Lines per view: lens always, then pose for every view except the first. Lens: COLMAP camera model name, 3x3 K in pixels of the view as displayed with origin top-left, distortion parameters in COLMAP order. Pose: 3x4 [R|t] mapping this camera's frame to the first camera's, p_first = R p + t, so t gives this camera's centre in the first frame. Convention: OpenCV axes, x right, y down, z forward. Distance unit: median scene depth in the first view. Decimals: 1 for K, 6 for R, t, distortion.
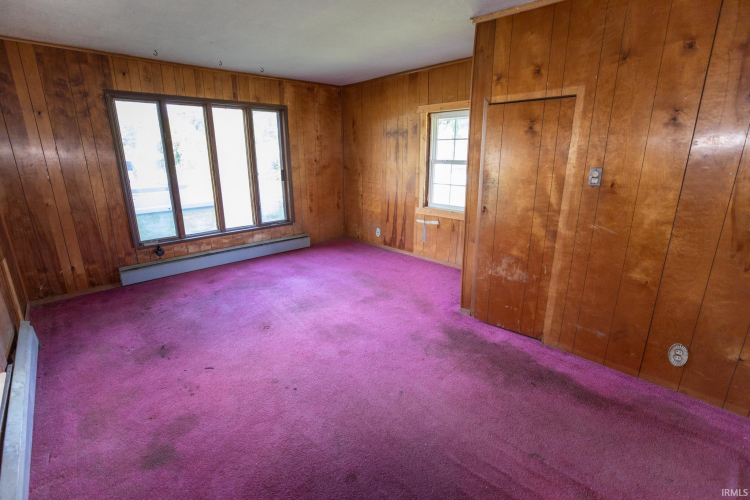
lens RADIAL K [[340.8, 0, 380.0], [0, 340.8, 249.5], [0, 0, 1]] dist [-0.026156, 0.003354]
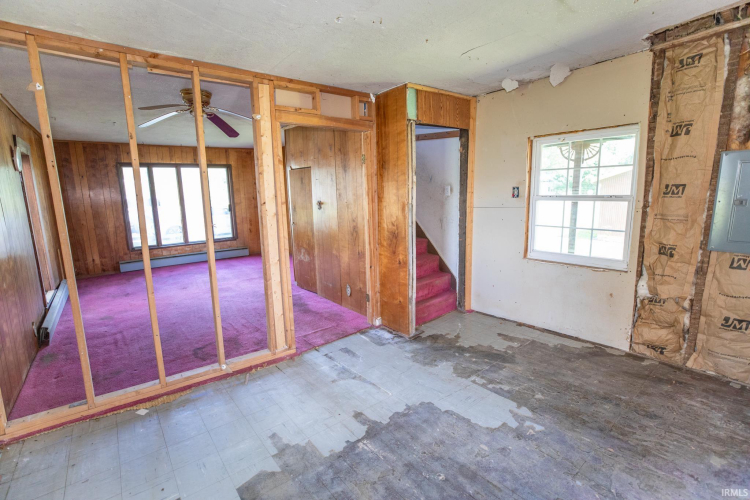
lens RADIAL K [[340.8, 0, 374.5], [0, 340.8, 249.1], [0, 0, 1]] dist [-0.026156, 0.003354]
pose [[0.995888, 0.000957, -0.090589, 0.654266], [-0.009652, 0.995374, -0.095595, 0.138202], [0.090078, 0.096076, 0.991290, -0.570189]]
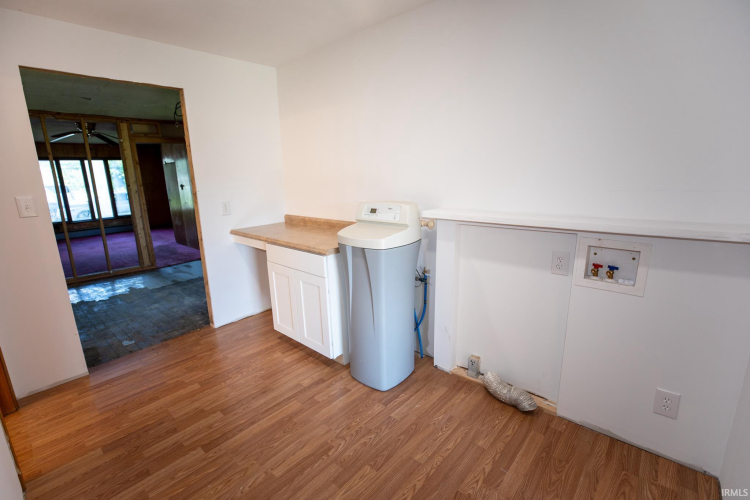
lens RADIAL K [[340.8, 0, 370.9], [0, 340.8, 248.7], [0, 0, 1]] dist [-0.026156, 0.003354]
pose [[0.996746, -0.041981, 0.068816, 1.237517], [0.044982, 0.998077, -0.042654, 0.332496], [-0.066893, 0.045610, 0.996717, -1.306784]]
